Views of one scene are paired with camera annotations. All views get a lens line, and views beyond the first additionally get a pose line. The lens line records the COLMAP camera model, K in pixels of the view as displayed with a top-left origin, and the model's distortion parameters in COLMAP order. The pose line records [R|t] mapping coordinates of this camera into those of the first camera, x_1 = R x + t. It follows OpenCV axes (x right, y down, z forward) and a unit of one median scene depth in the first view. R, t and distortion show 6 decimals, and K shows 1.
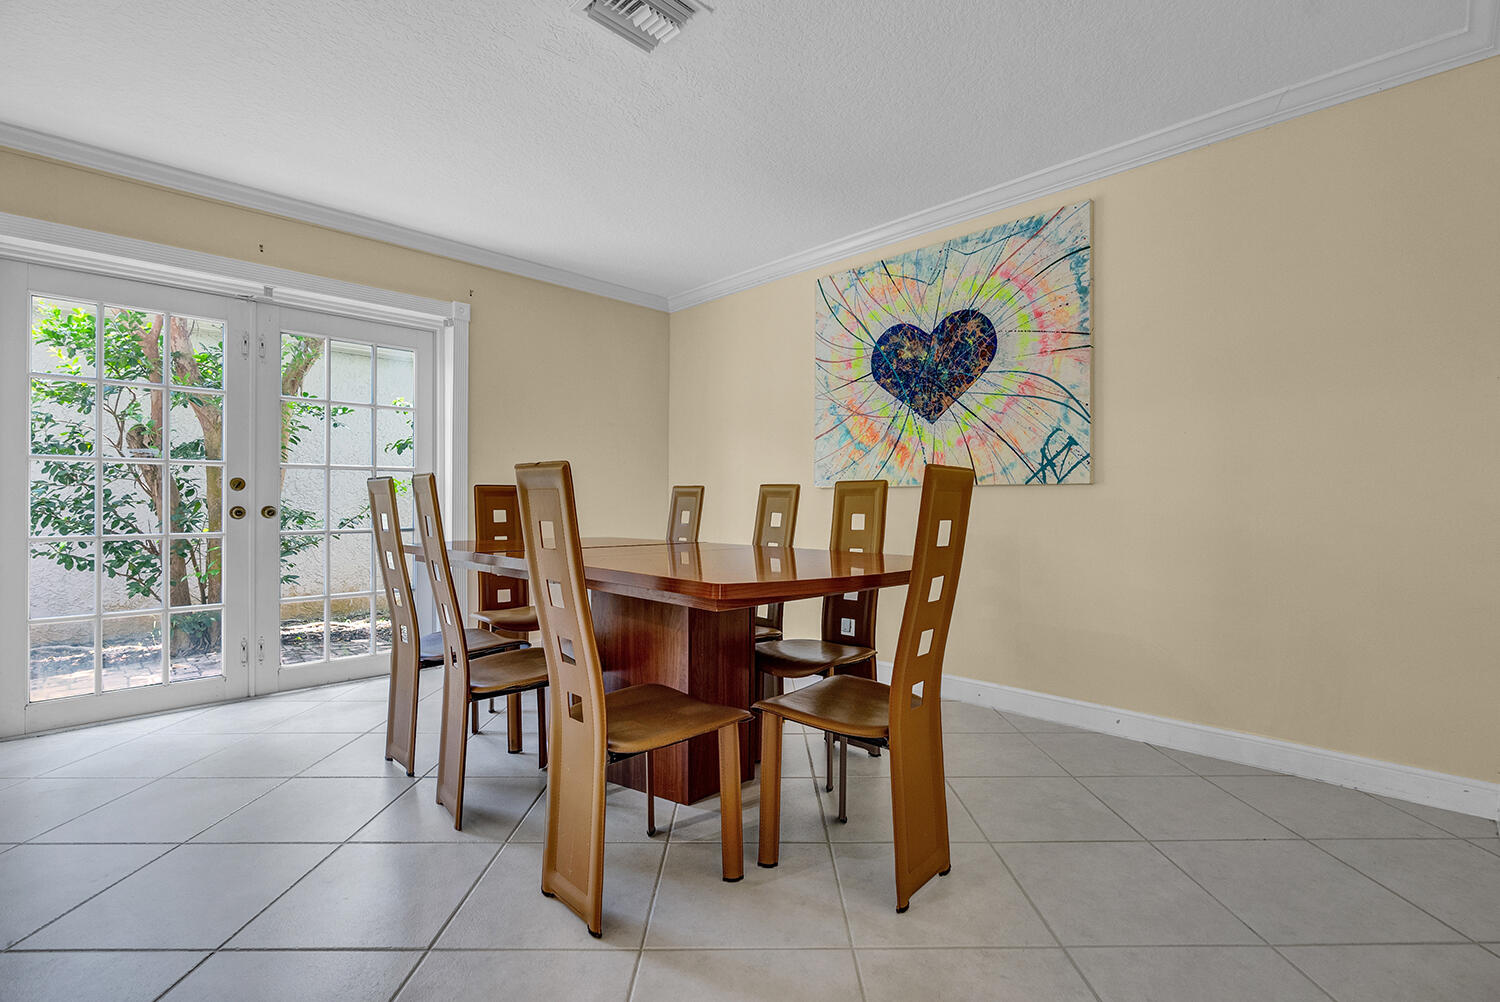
lens RADIAL K [[688.5, 0, 754.0], [0, 688.5, 502.1], [0, 0, 1]] dist [-0.025429, 0.020641]
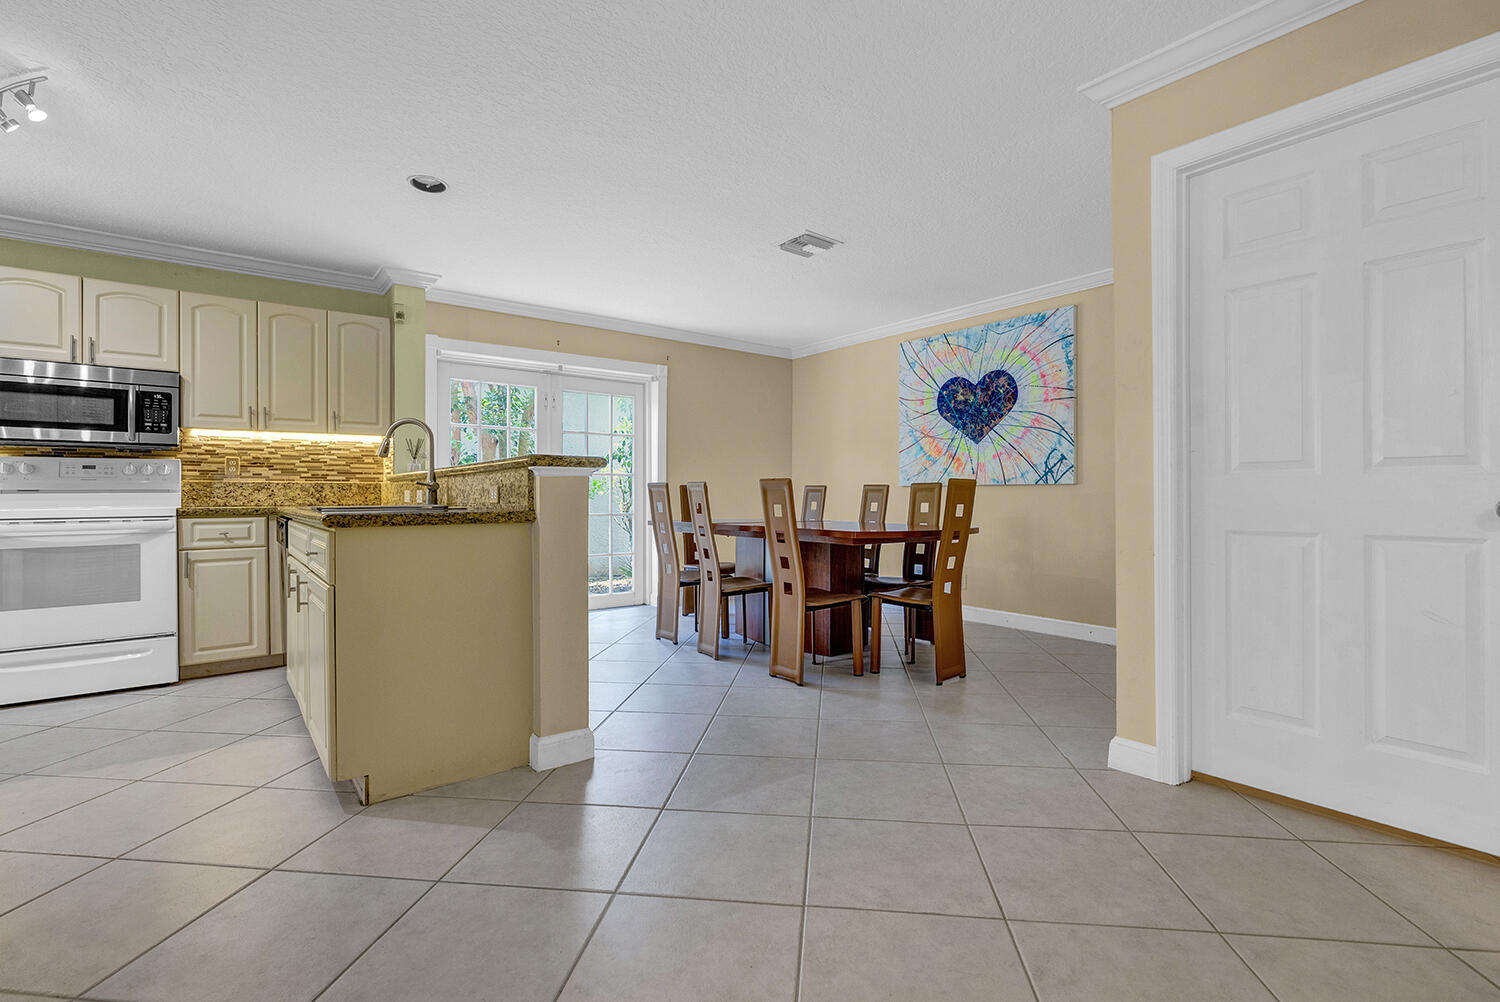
lens RADIAL K [[692.5, 0, 761.3], [0, 692.5, 493.0], [0, 0, 1]] dist [-0.007442, 0.001321]
pose [[0.993855, -0.002021, -0.110675, -0.047192], [0.001588, 0.999991, -0.004000, -0.000431], [0.110682, 0.003800, 0.993849, -0.592093]]
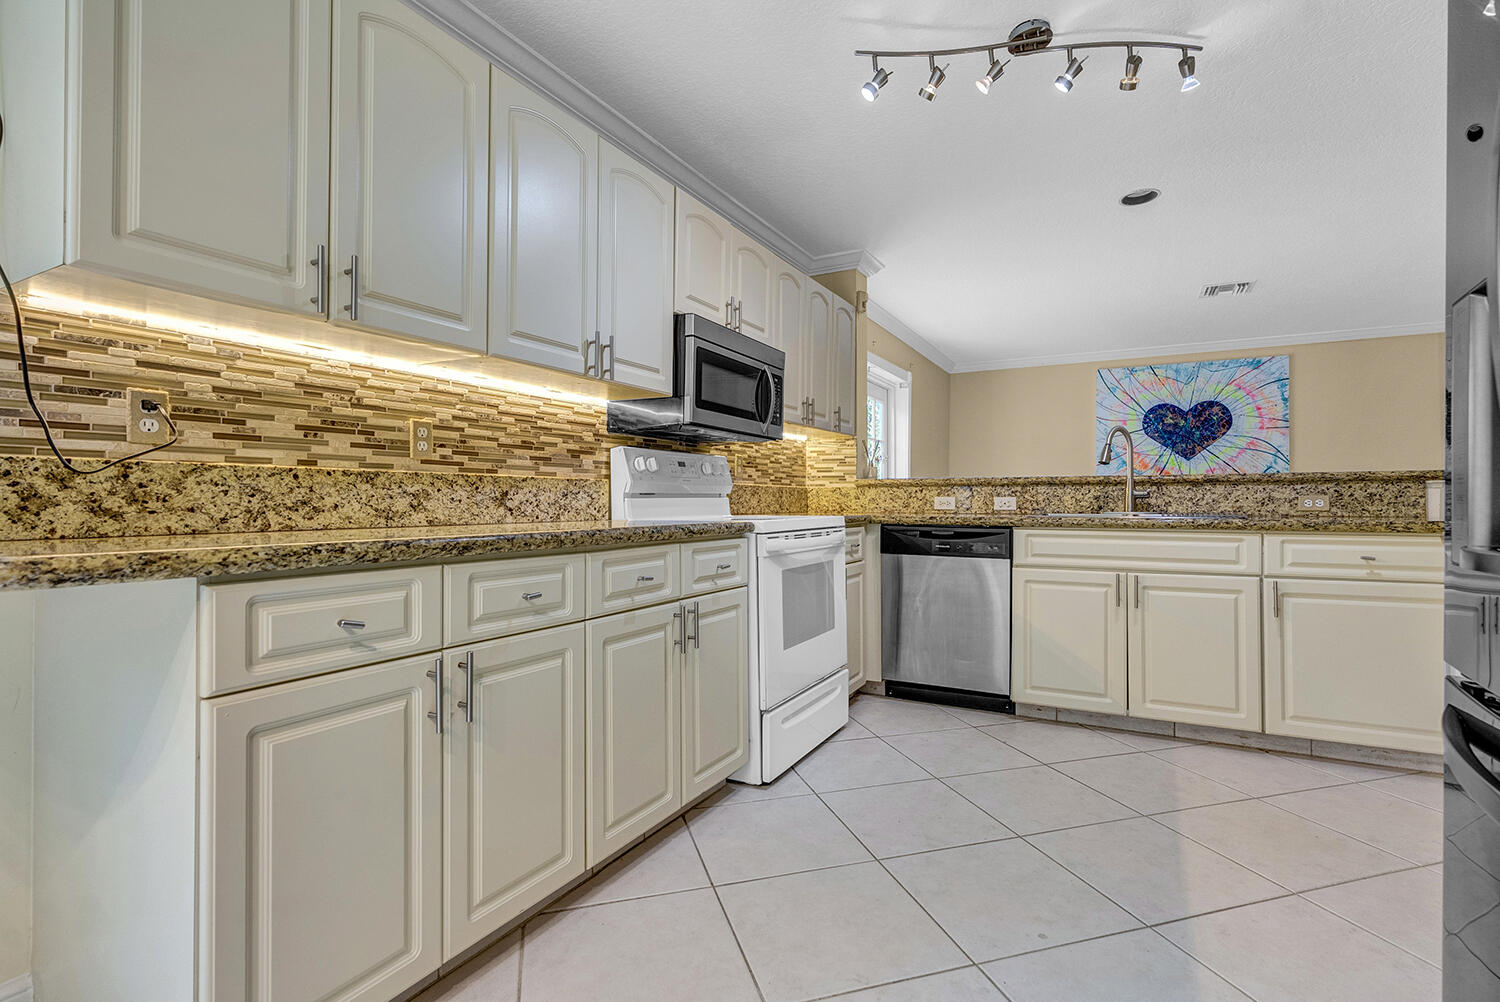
lens RADIAL K [[714.0, 0, 776.3], [0, 714.0, 496.2], [0, 0, 1]] dist [0.000351, 0.000013]
pose [[0.952410, 0.003732, 0.304797, -1.412264], [-0.000701, 0.999949, -0.010051, 0.000565], [-0.304819, 0.009359, 0.952364, -0.491442]]
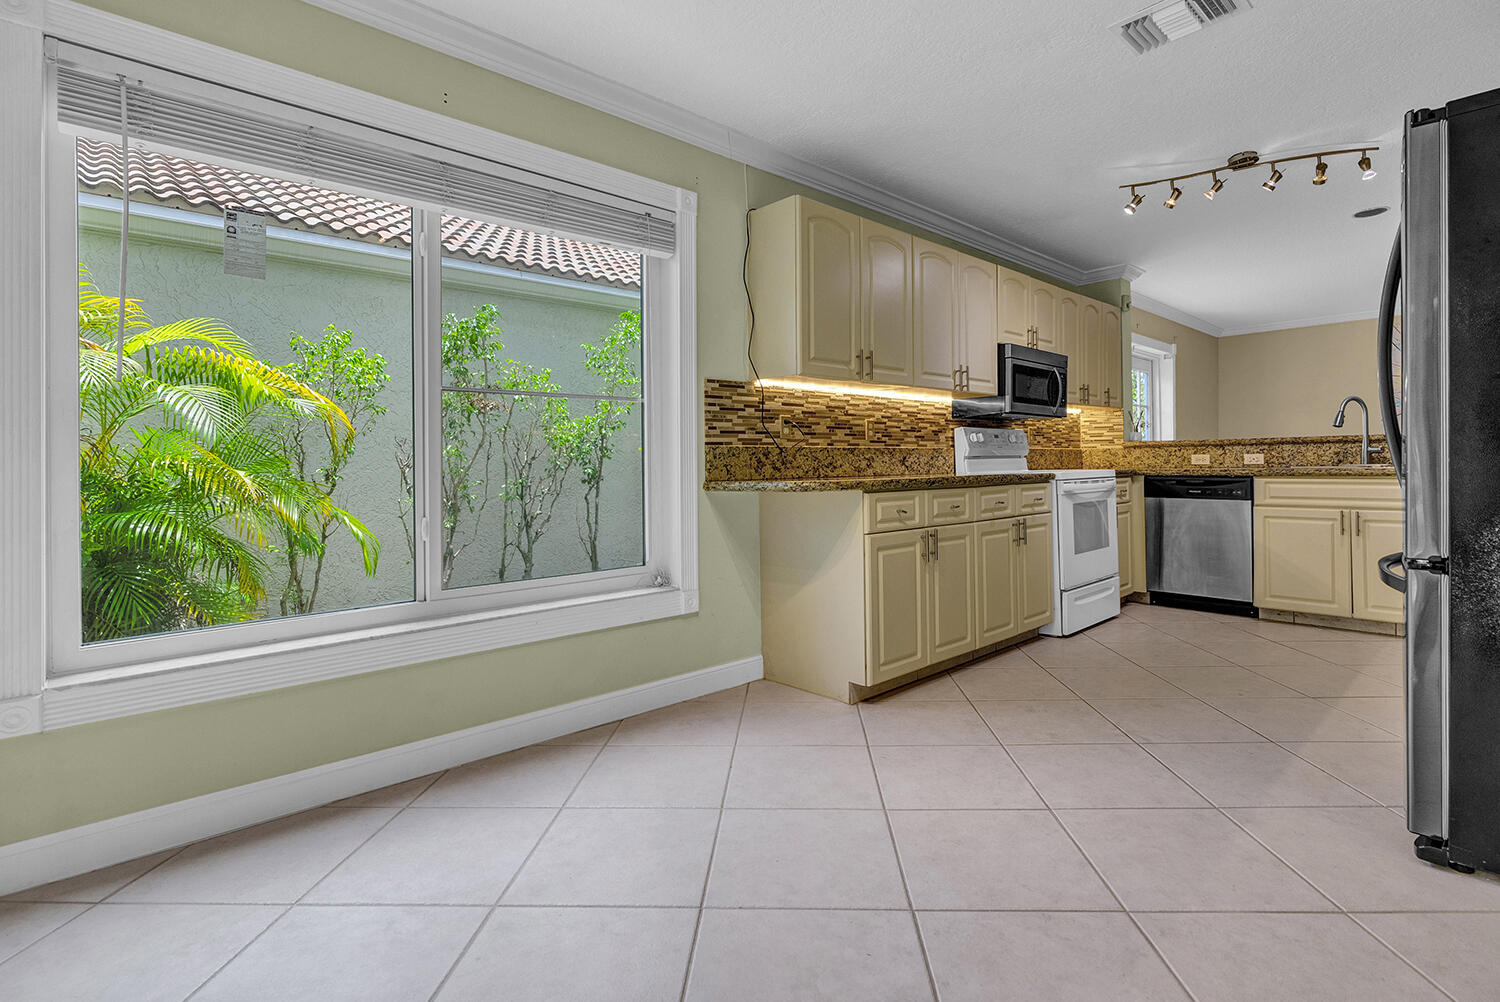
lens RADIAL K [[710.7, 0, 778.8], [0, 710.7, 460.4], [0, 0, 1]] dist [-0.002146, 0.000742]
pose [[0.999516, -0.012694, -0.028414, -1.625855], [0.012485, 0.999894, -0.007534, 0.002231], [0.028506, 0.007176, 0.999568, -0.958058]]
